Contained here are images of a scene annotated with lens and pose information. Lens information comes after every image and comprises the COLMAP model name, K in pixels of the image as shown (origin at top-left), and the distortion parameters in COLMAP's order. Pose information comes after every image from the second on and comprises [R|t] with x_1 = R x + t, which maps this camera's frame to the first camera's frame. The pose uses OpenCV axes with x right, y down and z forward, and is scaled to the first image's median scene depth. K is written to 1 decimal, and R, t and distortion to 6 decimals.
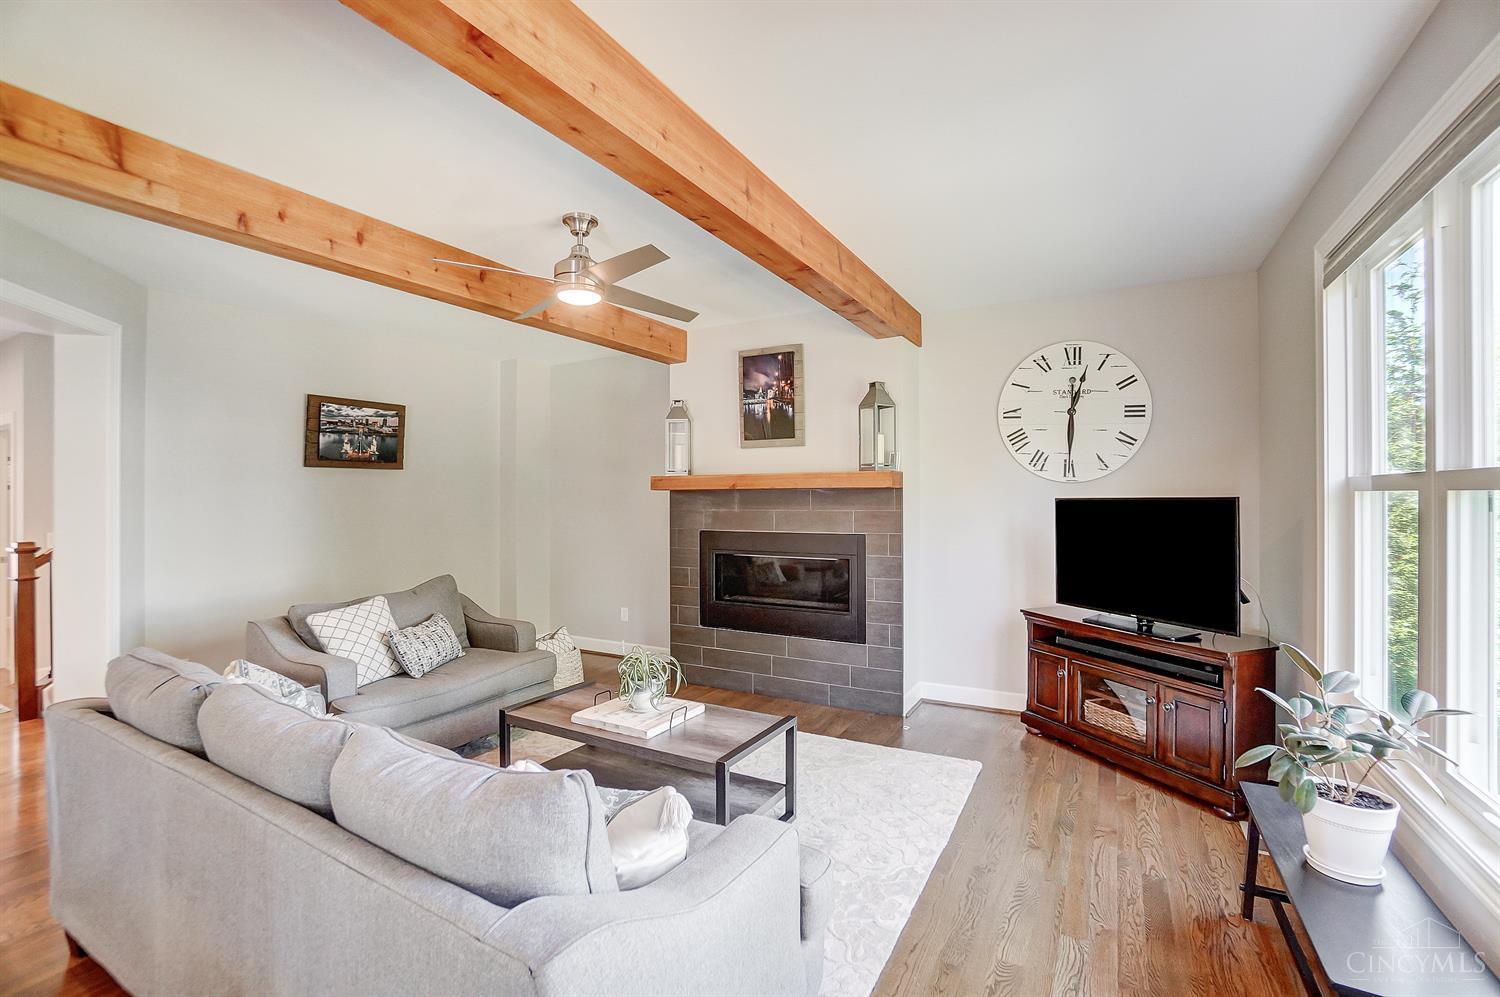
lens RADIAL K [[661.4, 0, 743.3], [0, 661.4, 496.2], [0, 0, 1]] dist [-0.056303, 0.019177]
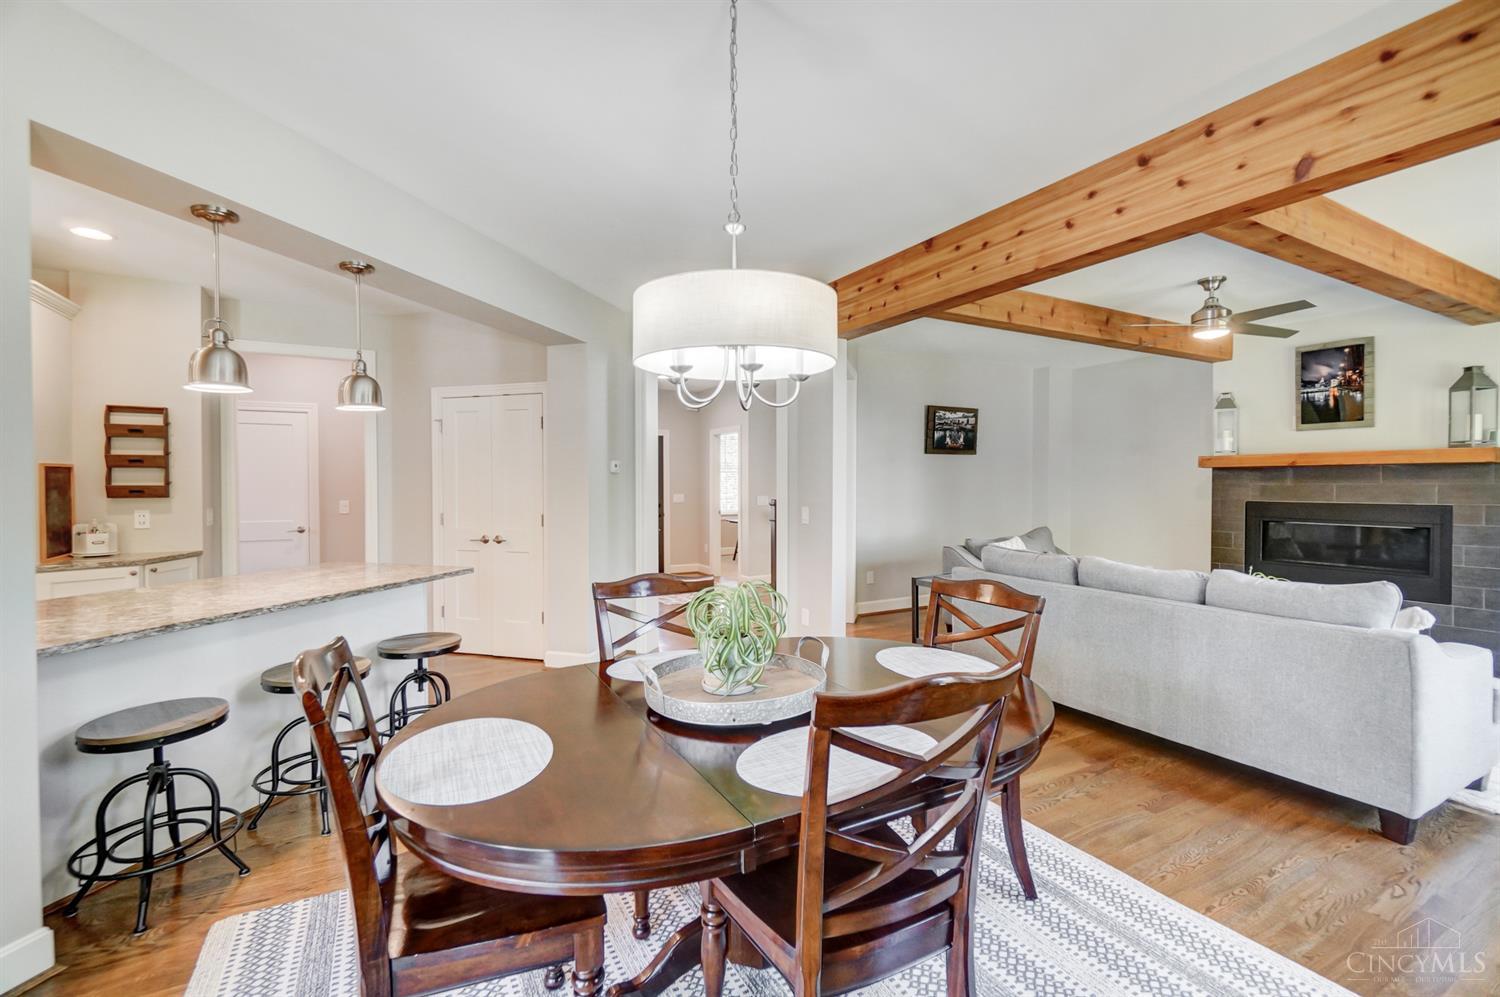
lens RADIAL K [[648.9, 0, 750.0], [0, 648.9, 498.5], [0, 0, 1]] dist [-0.003626, -0.000310]
pose [[0.852175, 0.015775, -0.523019, -0.237428], [-0.001339, 0.999608, 0.027968, 0.016953], [0.523255, -0.023133, 0.851862, -0.506968]]
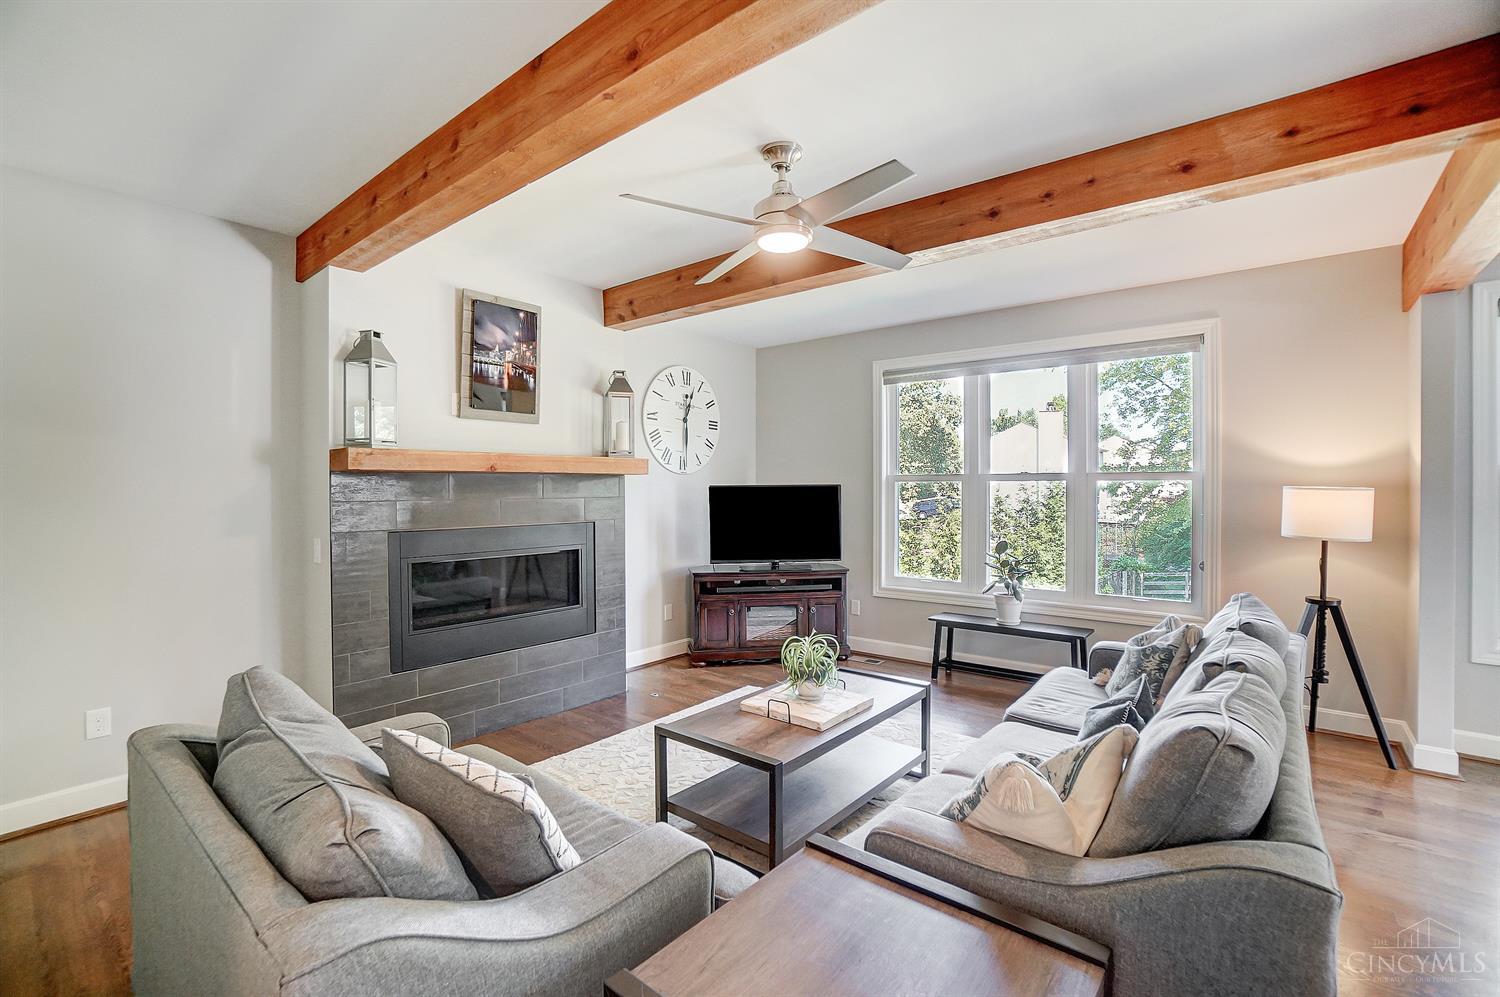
lens RADIAL K [[661.4, 0, 743.3], [0, 661.4, 496.2], [0, 0, 1]] dist [-0.056303, 0.019177]
pose [[0.175950, -0.011580, 0.984331, -0.713036], [-0.002481, 0.999922, 0.012206, 0.006959], [-0.984396, -0.004590, 0.175907, 0.581846]]
